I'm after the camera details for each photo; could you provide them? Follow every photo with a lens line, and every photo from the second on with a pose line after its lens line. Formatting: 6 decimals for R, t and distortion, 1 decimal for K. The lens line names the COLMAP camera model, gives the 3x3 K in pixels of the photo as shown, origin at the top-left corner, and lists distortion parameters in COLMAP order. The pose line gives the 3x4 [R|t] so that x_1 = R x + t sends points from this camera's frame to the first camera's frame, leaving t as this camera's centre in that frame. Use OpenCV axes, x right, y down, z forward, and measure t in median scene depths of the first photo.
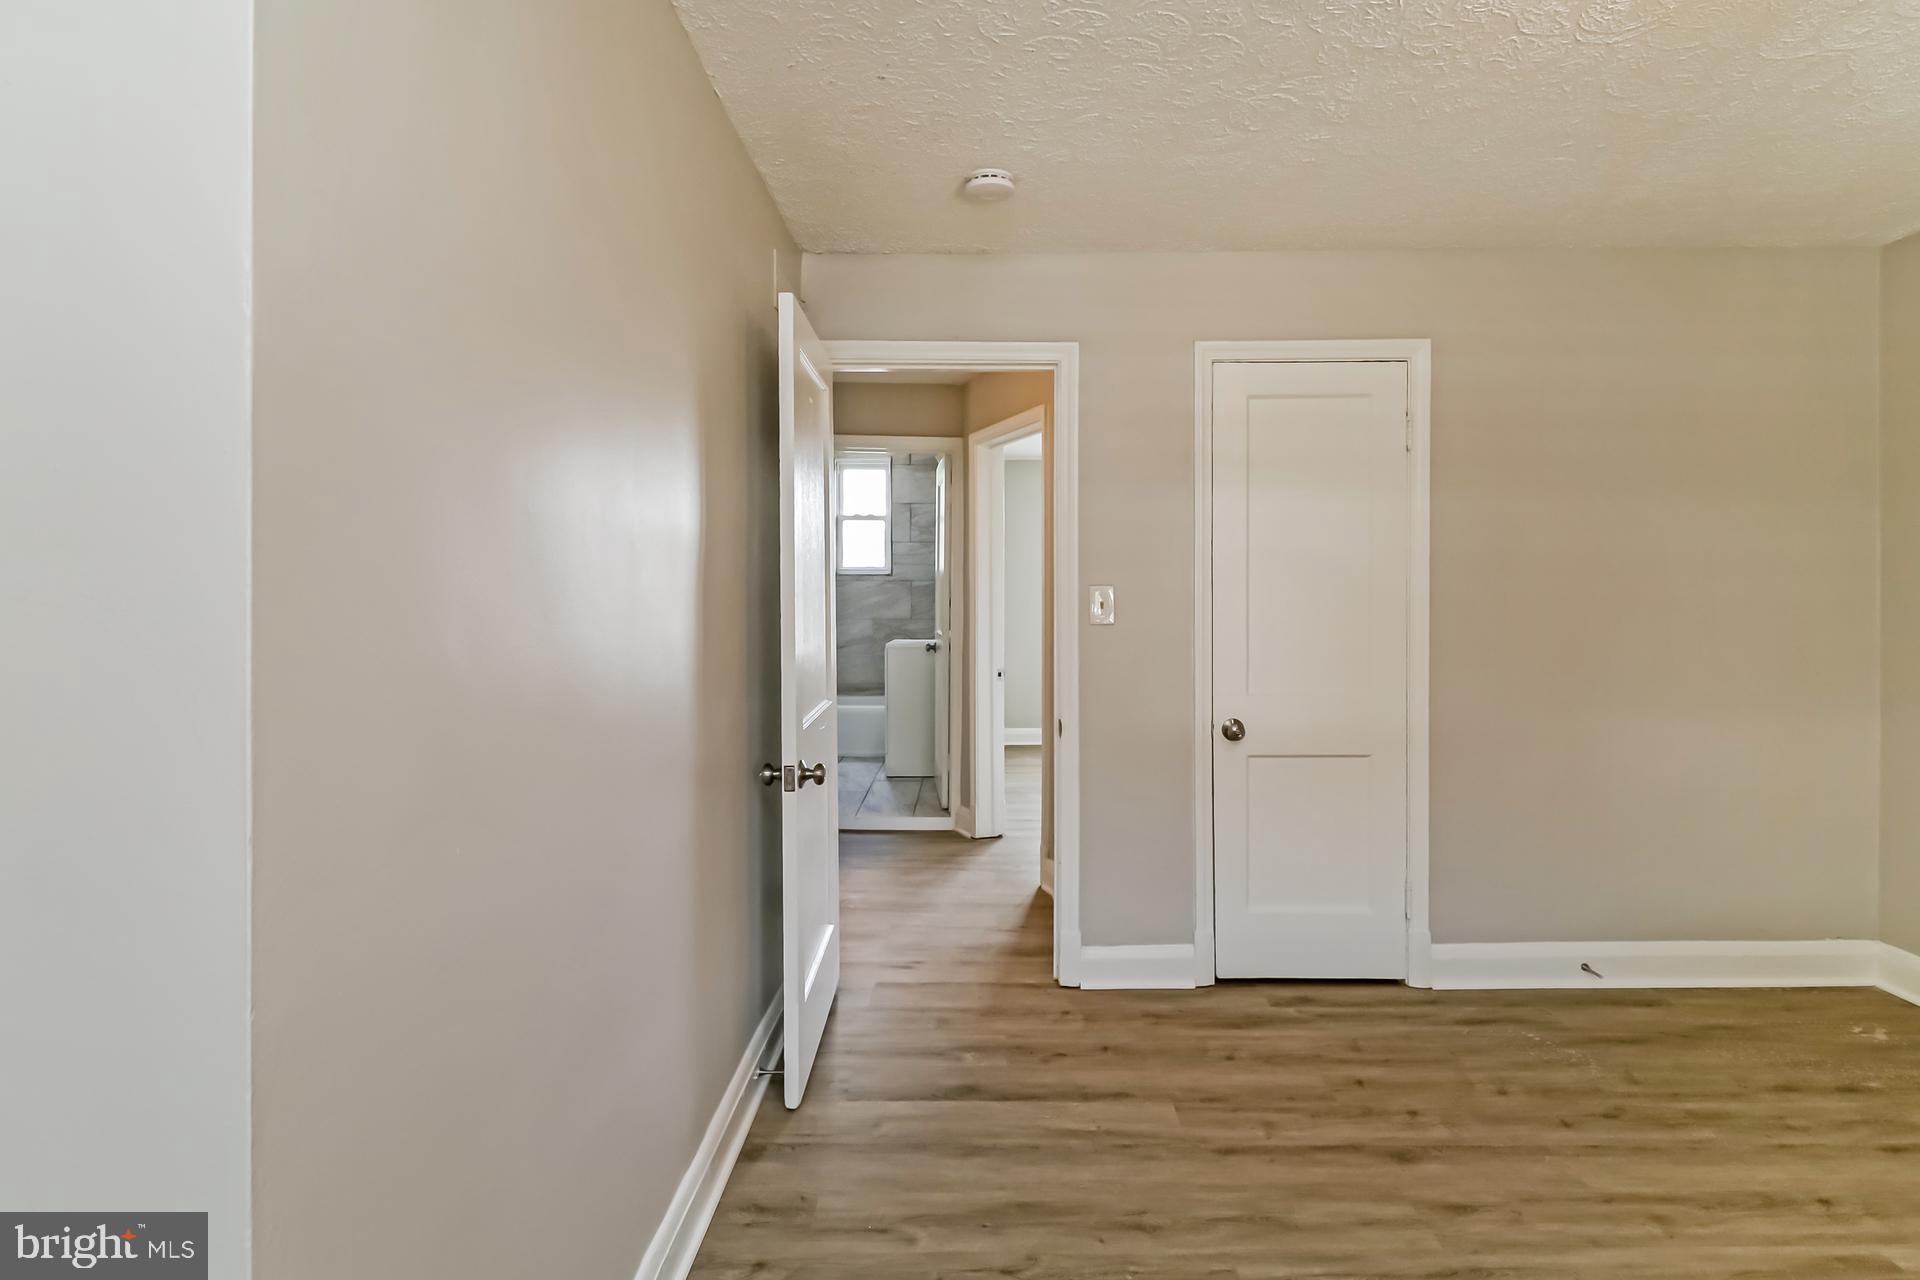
lens RADIAL K [[985.0, 0, 956.5], [0, 985.0, 623.5], [0, 0, 1]] dist [0.018651, -0.009045]
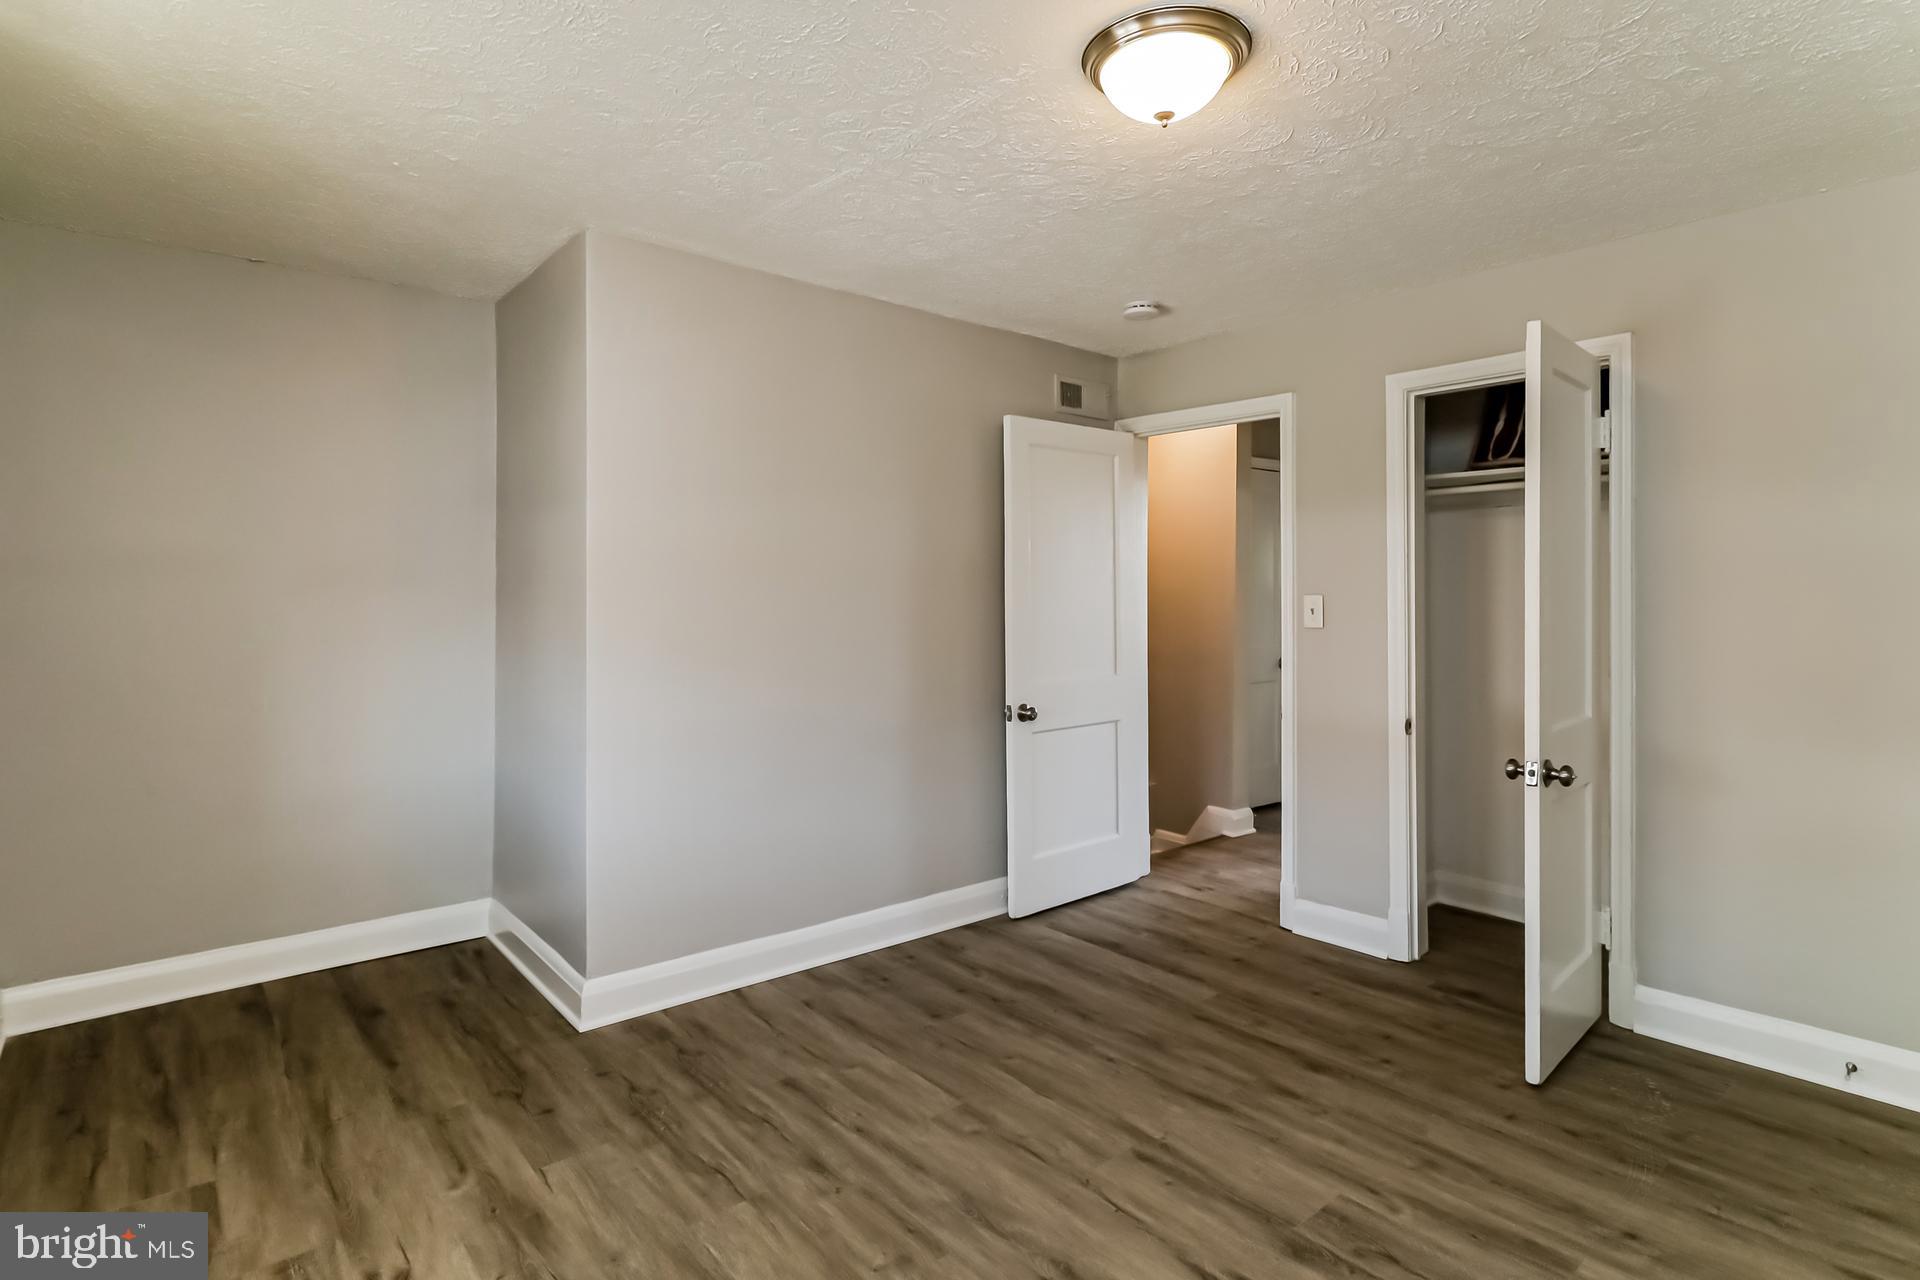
lens RADIAL K [[985.0, 0, 947.2], [0, 985.0, 642.9], [0, 0, 1]] dist [0.018651, -0.009045]
pose [[0.628516, 0.035236, -0.776998, 0.791023], [-0.026989, 0.999360, 0.023489, 0.002975], [0.777329, 0.006207, 0.629064, -0.081313]]
